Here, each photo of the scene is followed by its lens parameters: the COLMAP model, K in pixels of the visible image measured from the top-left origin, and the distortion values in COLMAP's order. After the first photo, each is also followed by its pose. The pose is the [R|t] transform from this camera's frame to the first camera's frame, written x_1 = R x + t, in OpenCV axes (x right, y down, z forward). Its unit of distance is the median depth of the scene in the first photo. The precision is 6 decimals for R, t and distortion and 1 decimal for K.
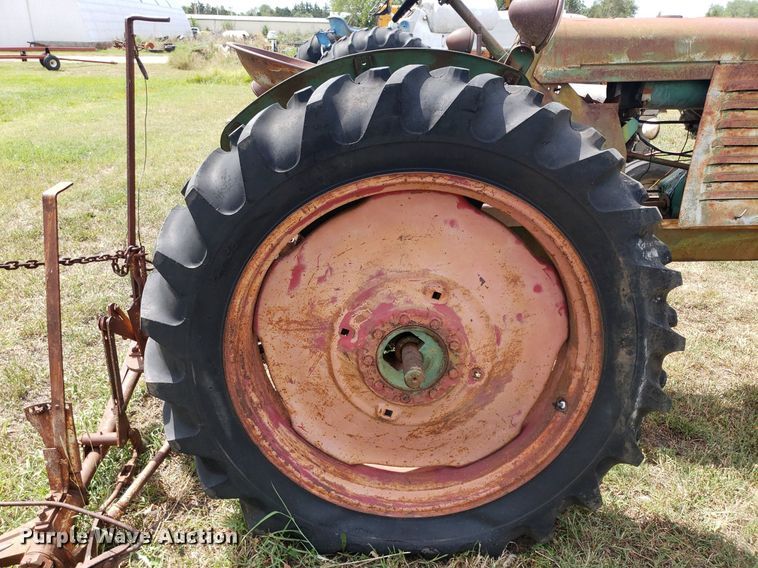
lens RADIAL K [[587.7, 0, 376.6], [0, 587.7, 298.5], [0, 0, 1]] dist [0.047584, -0.059536]
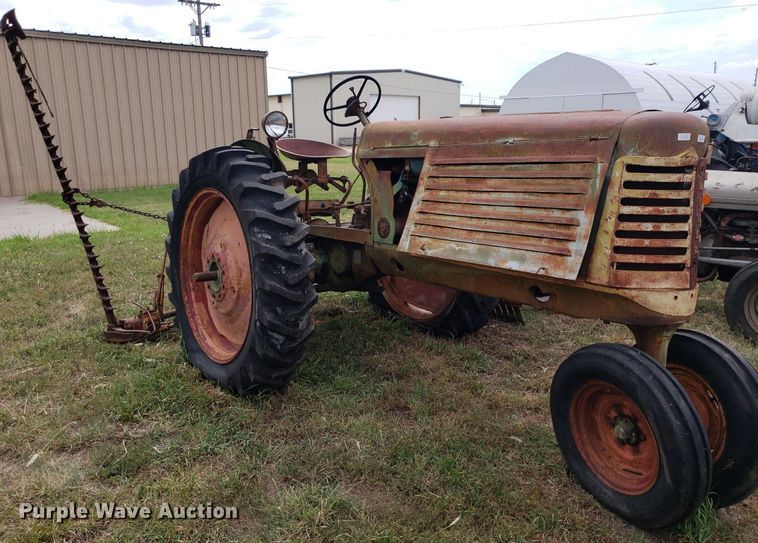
lens RADIAL K [[600.5, 0, 378.8], [0, 600.5, 261.9], [0, 0, 1]] dist [0.006030, -0.001344]
pose [[0.631265, 0.142244, -0.762411, 2.044119], [-0.293730, 0.953657, -0.065279, 0.022691], [0.717793, 0.265152, 0.643792, 0.004709]]
